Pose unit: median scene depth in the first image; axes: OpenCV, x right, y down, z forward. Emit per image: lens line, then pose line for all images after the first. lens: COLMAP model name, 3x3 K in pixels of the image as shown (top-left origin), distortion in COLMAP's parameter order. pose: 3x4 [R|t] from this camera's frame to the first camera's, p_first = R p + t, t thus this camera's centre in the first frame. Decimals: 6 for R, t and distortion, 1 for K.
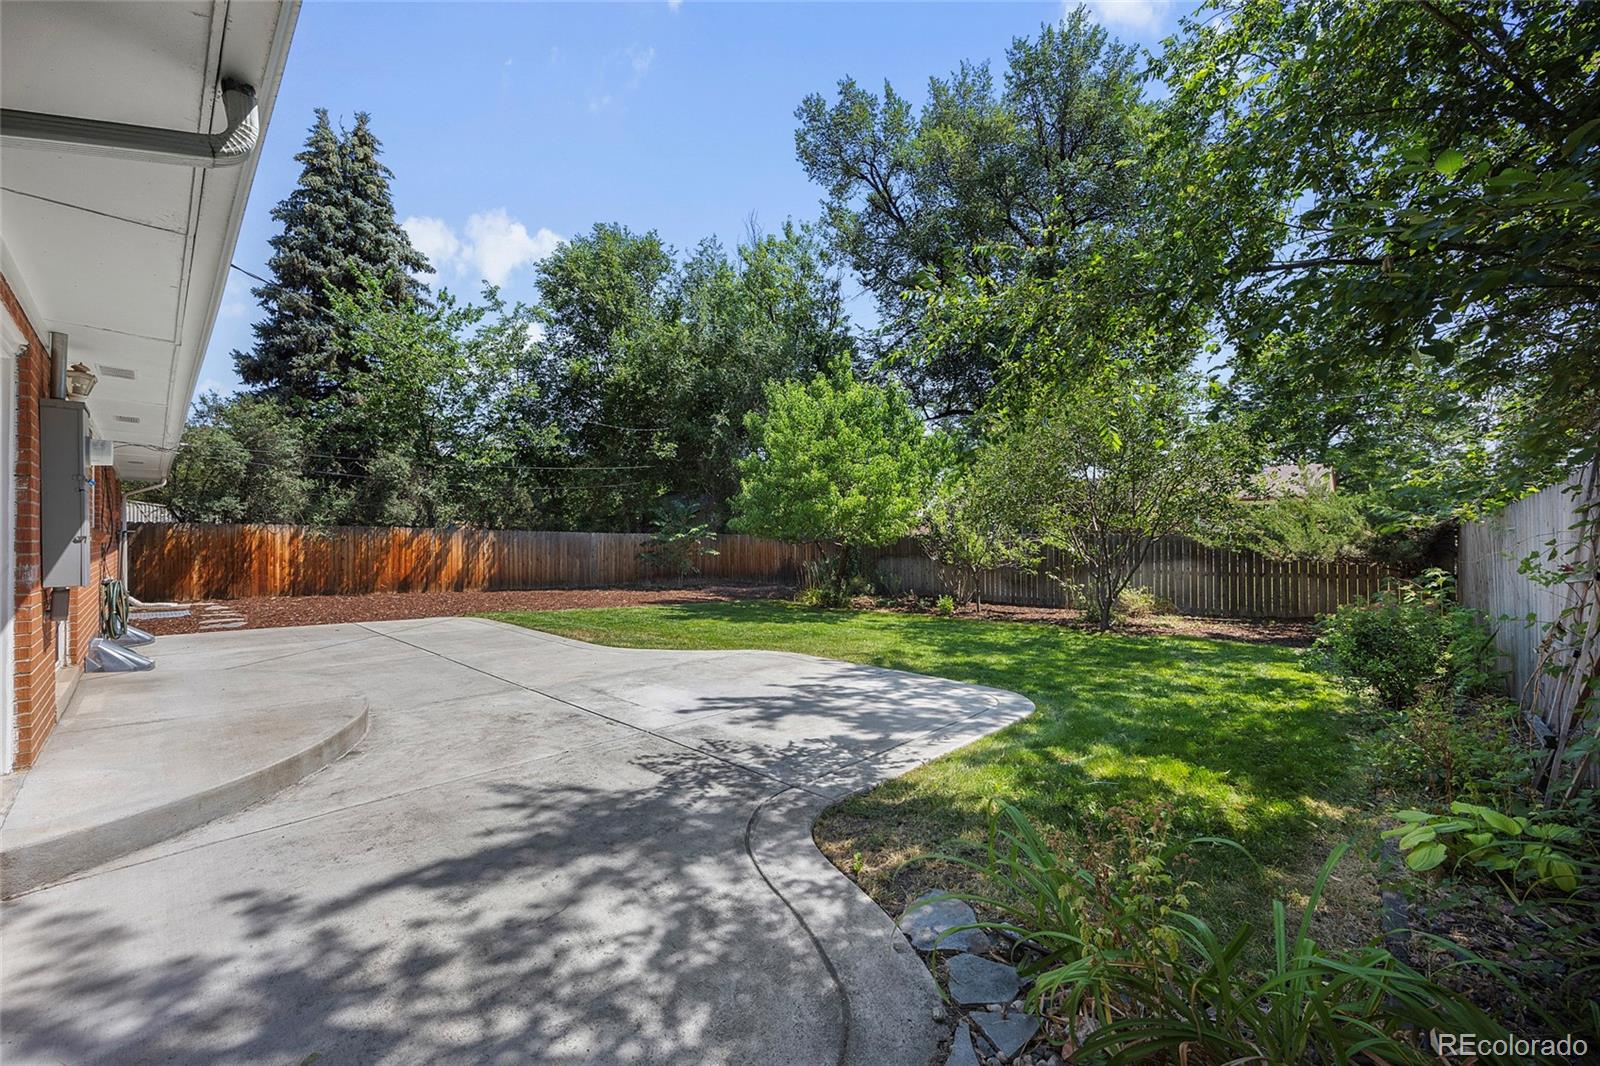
lens RADIAL K [[629.3, 0, 798.4], [0, 629.3, 535.7], [0, 0, 1]] dist [0.000493, 0.000025]
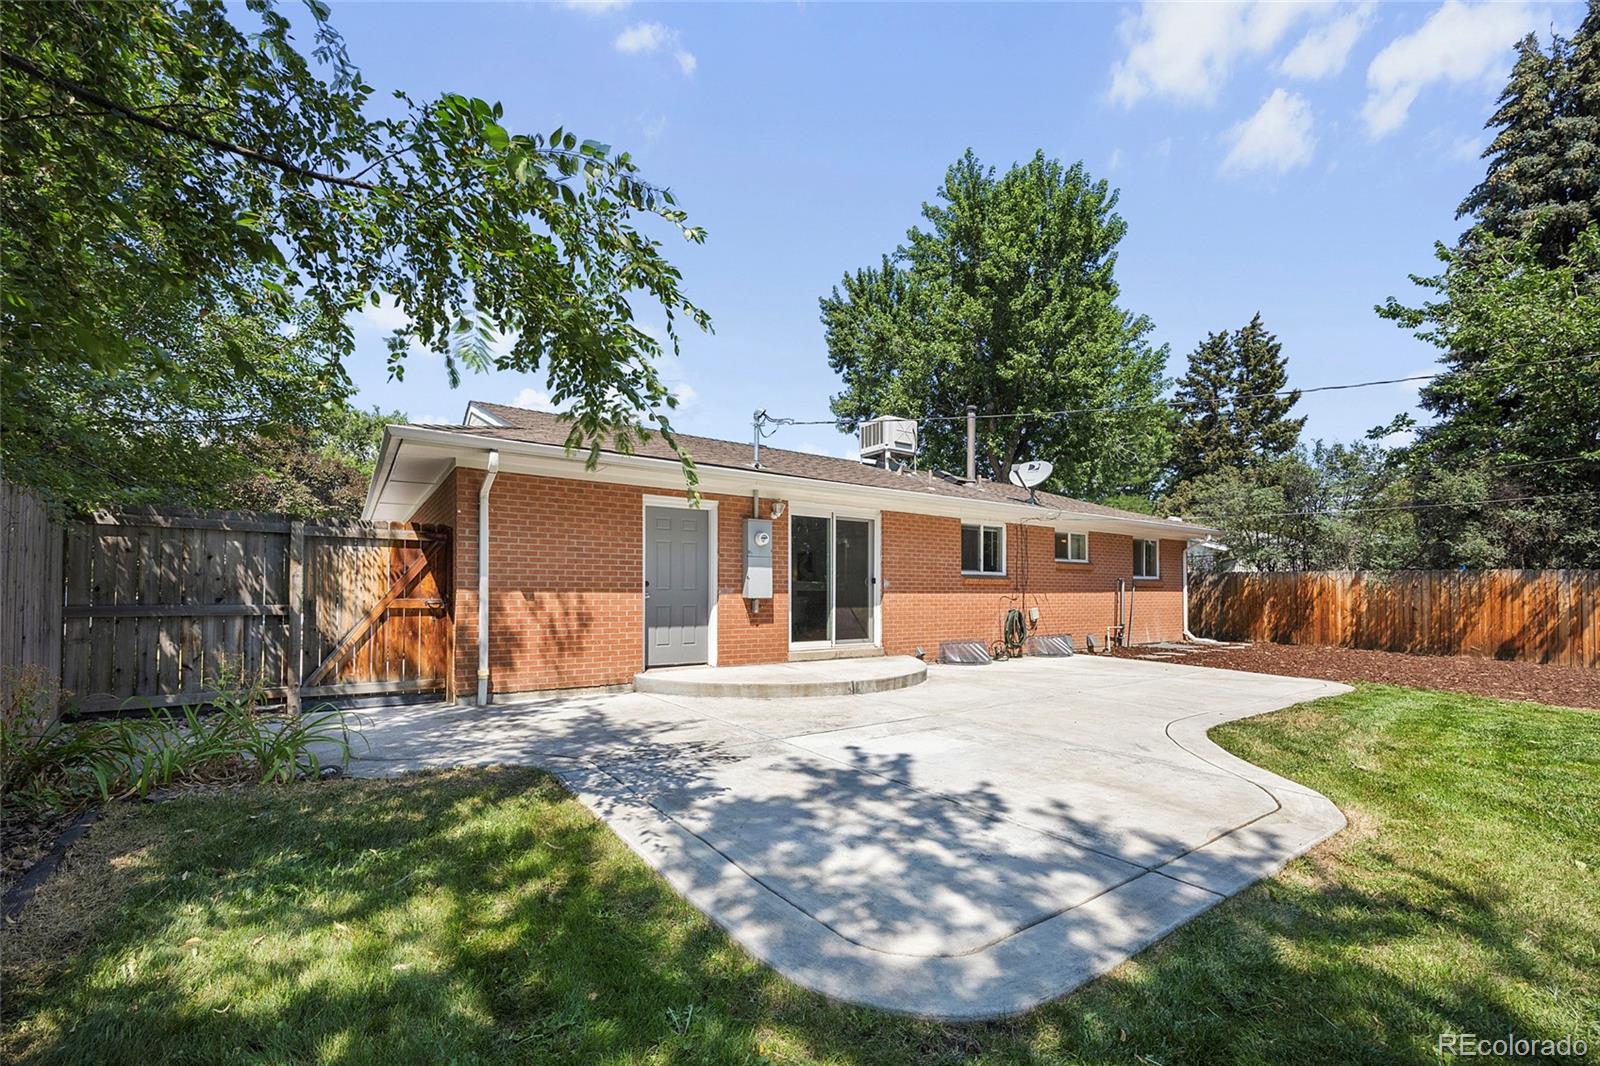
lens RADIAL K [[654.1, 0, 803.4], [0, 654.1, 578.0], [0, 0, 1]] dist [-0.000351, -0.000019]
pose [[-0.196755, -0.022801, -0.980188, 0.775719], [-0.001799, 0.999736, -0.022895, 0.046526], [0.980451, -0.002741, -0.196744, 1.099105]]
